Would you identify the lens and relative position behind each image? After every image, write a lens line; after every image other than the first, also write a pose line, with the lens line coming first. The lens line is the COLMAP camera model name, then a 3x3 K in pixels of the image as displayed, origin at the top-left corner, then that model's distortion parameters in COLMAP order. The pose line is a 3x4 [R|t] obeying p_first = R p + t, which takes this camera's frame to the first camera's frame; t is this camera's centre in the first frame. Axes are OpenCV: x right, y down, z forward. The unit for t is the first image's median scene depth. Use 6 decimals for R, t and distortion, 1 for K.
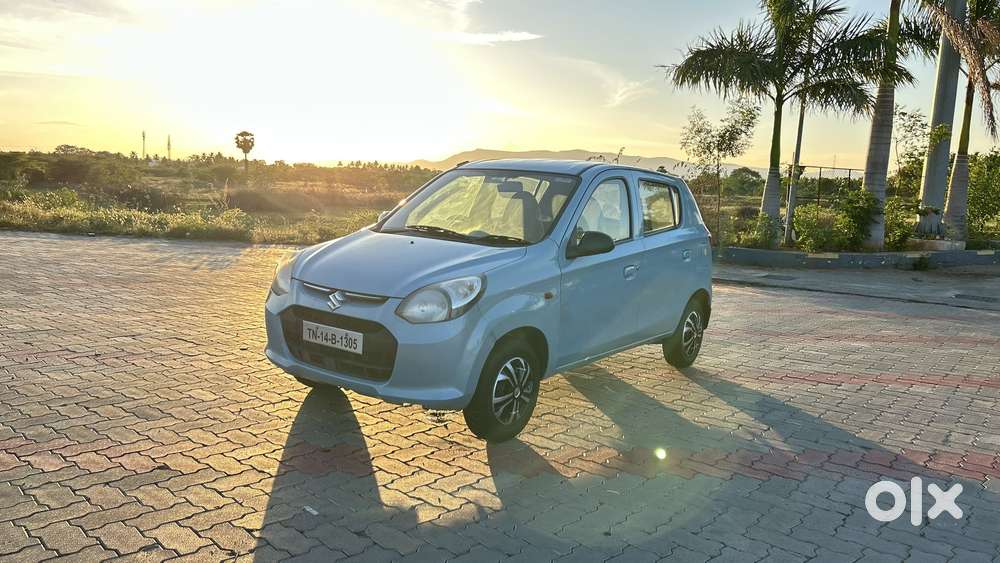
lens RADIAL K [[752.4, 0, 498.6], [0, 752.4, 281.1], [0, 0, 1]] dist [0.065387, -0.077891]
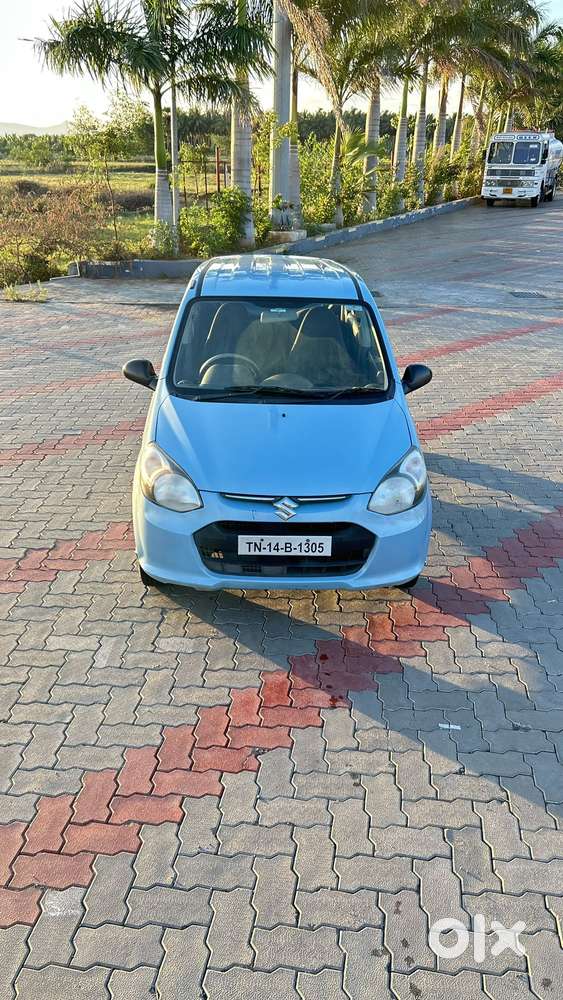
lens RADIAL K [[752.4, 0, 275.6], [0, 752.4, 506.6], [0, 0, 1]] dist [0.065387, -0.077891]
pose [[0.792668, -0.285233, 0.538813, -0.689883], [0.100710, 0.932923, 0.345705, -0.281961], [-0.601278, -0.219766, 0.768224, 0.294482]]
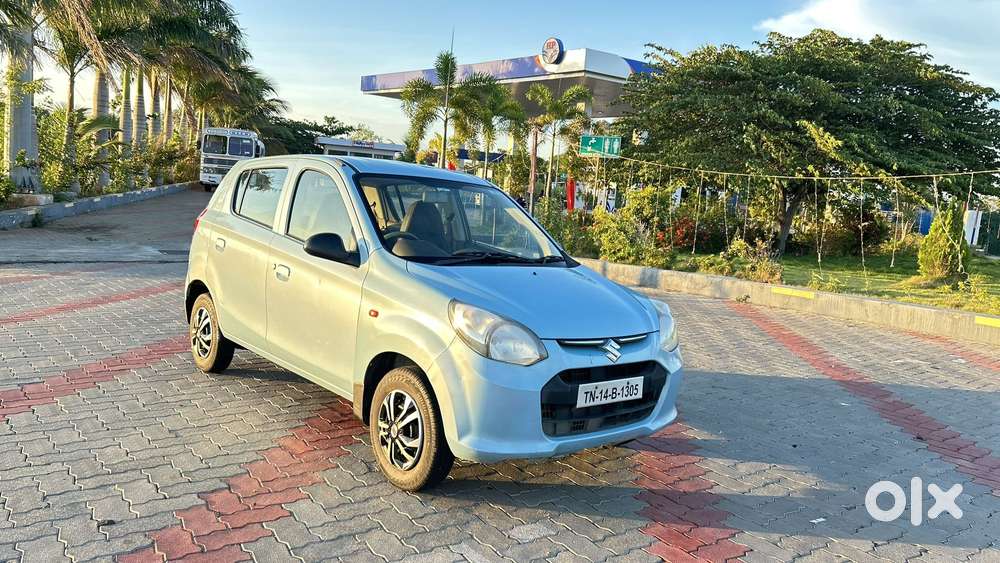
lens RADIAL K [[752.4, 0, 491.0], [0, 752.4, 282.3], [0, 0, 1]] dist [0.065387, -0.077891]
pose [[0.237590, -0.143131, 0.960762, -1.052619], [0.057197, 0.989430, 0.133258, -0.174035], [-0.969680, 0.023292, 0.243266, 0.885454]]
